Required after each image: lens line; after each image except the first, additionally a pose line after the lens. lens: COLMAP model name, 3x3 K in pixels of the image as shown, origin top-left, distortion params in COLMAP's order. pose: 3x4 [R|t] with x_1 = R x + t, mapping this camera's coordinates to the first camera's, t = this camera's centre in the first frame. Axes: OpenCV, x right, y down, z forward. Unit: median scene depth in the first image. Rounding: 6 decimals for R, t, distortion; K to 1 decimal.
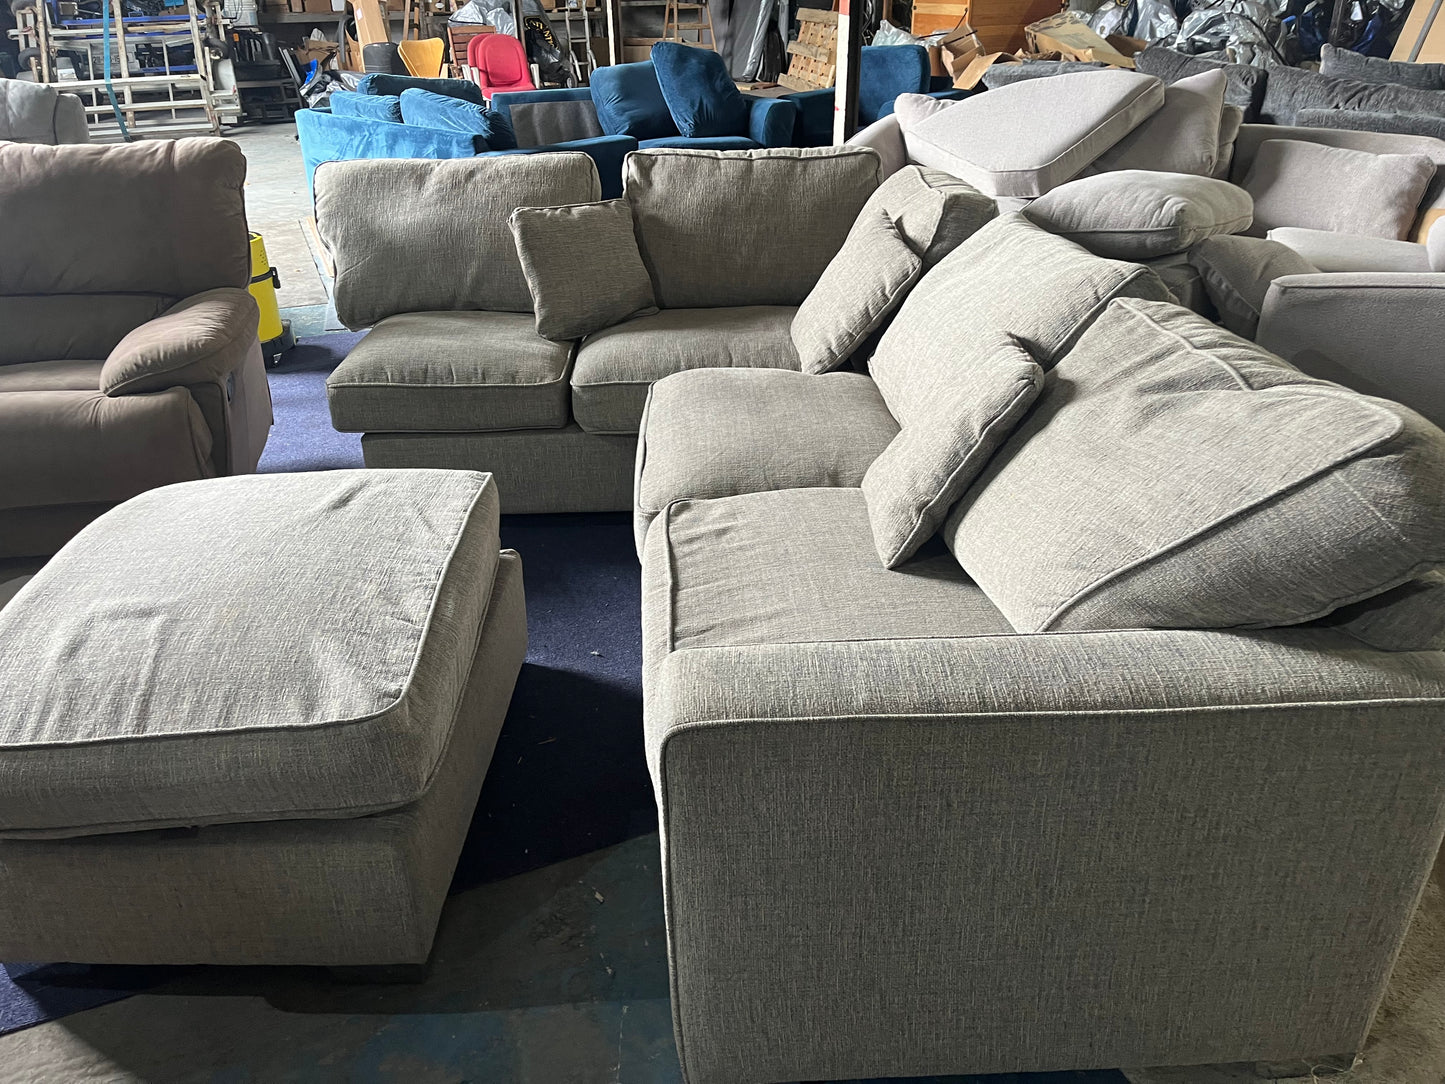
lens RADIAL K [[1052.4, 0, 705.2], [0, 1052.4, 546.4], [0, 0, 1]] dist [0.081870, -0.100204]
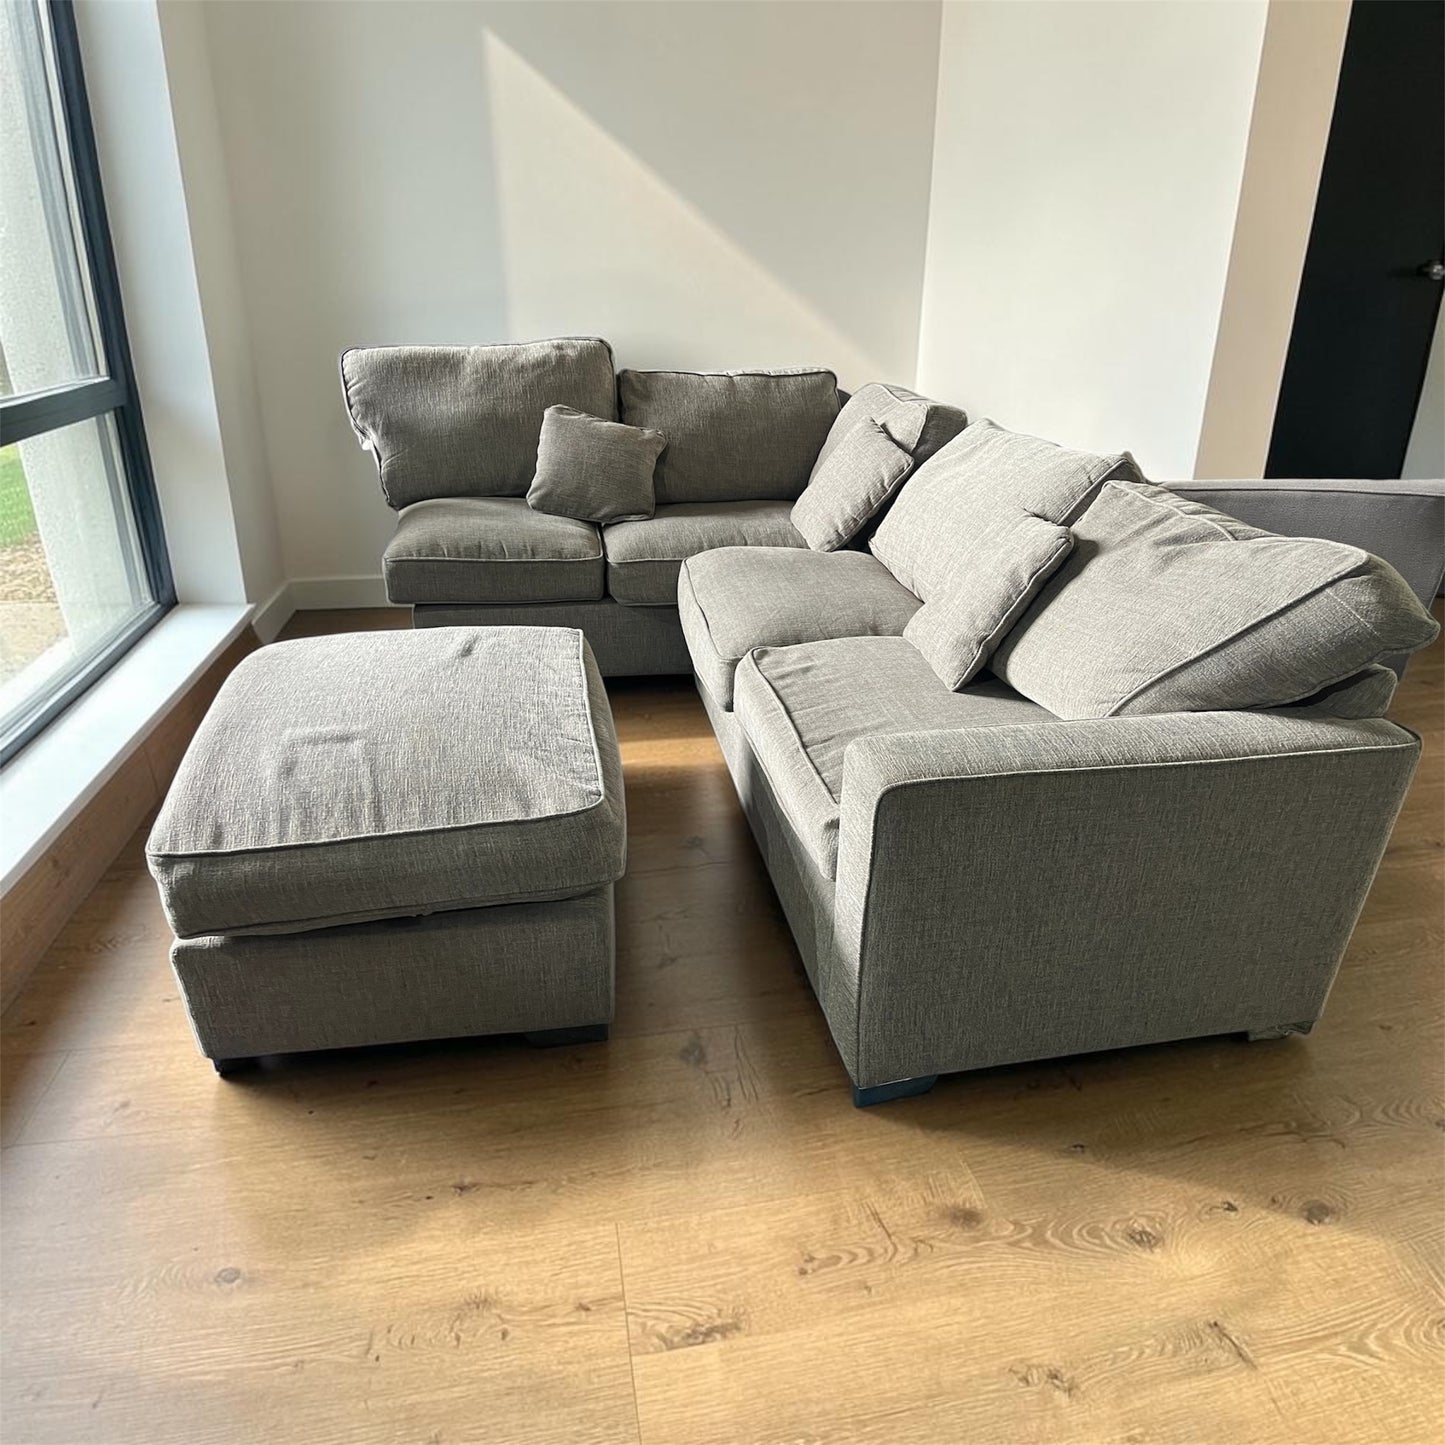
lens RADIAL K [[956.0, 0, 772.7], [0, 956.0, 755.0], [0, 0, 1]] dist [0.070283, -0.081696]
pose [[0.980995, -0.031451, 0.191465, -0.241708], [0.029113, 0.999463, 0.015016, 0.068501], [-0.191835, -0.009156, 0.981384, -0.080412]]
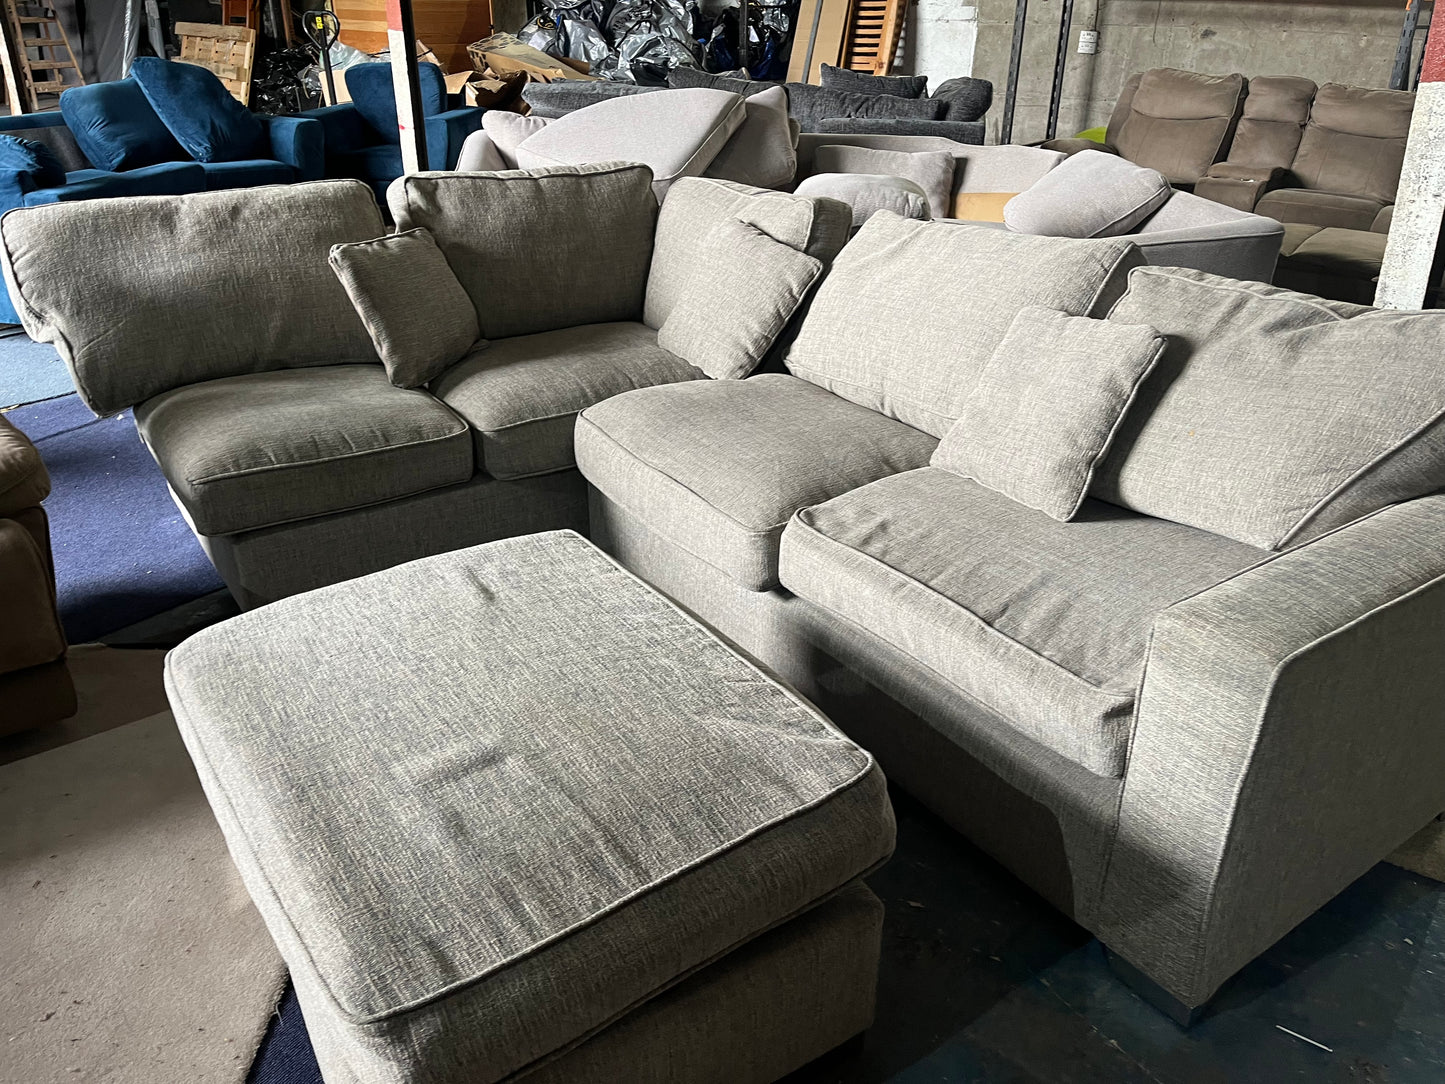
lens RADIAL K [[1052.4, 0, 705.2], [0, 1052.4, 546.4], [0, 0, 1]] dist [0.081870, -0.100204]
pose [[0.847683, -0.217331, 0.483943, -0.650116], [0.224415, 0.973496, 0.044091, -0.082284], [-0.480699, 0.071229, 0.873988, 0.185647]]
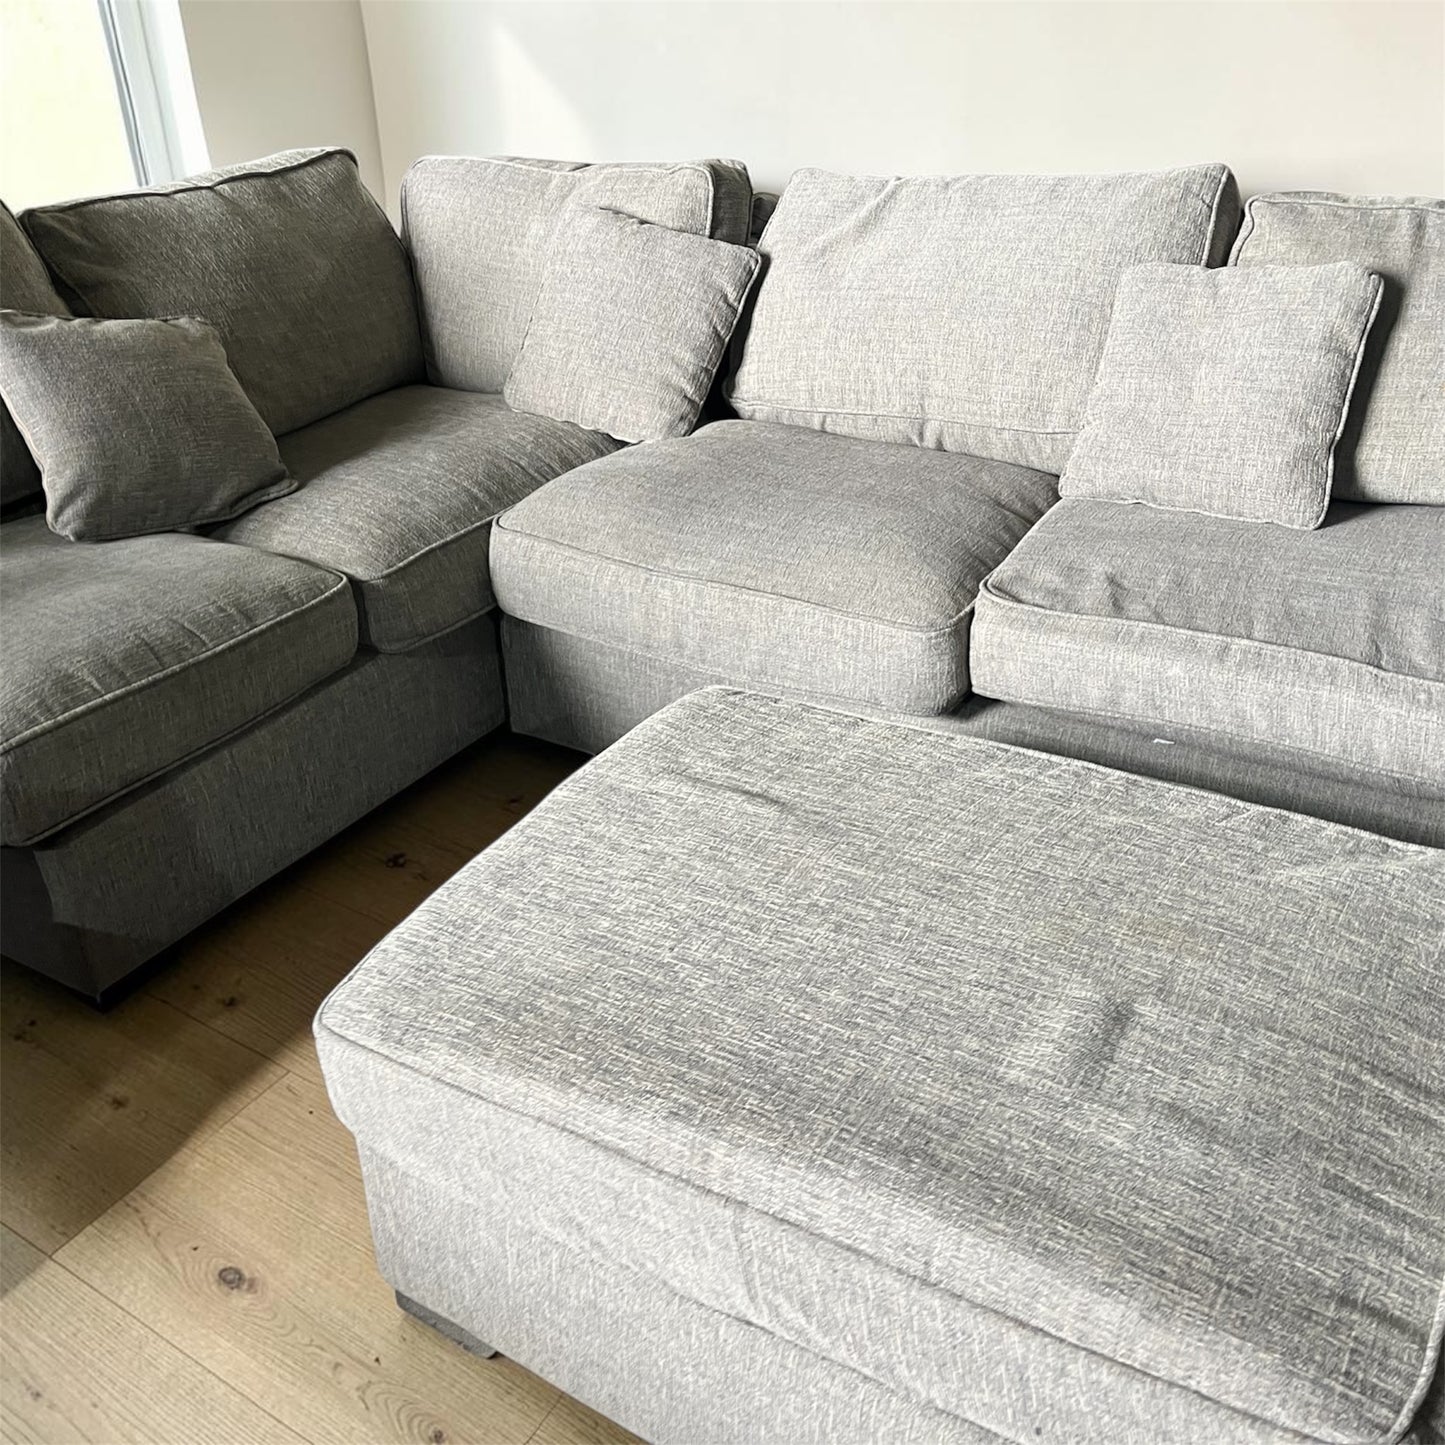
lens RADIAL K [[1430.1, 0, 687.9], [0, 1430.1, 728.0], [0, 0, 1]] dist [0.053275, -0.019004]
pose [[0.540742, -0.402747, 0.738507, -0.964613], [0.400498, 0.895306, 0.195009, -0.248713], [-0.739729, 0.190321, 0.645429, 0.598031]]
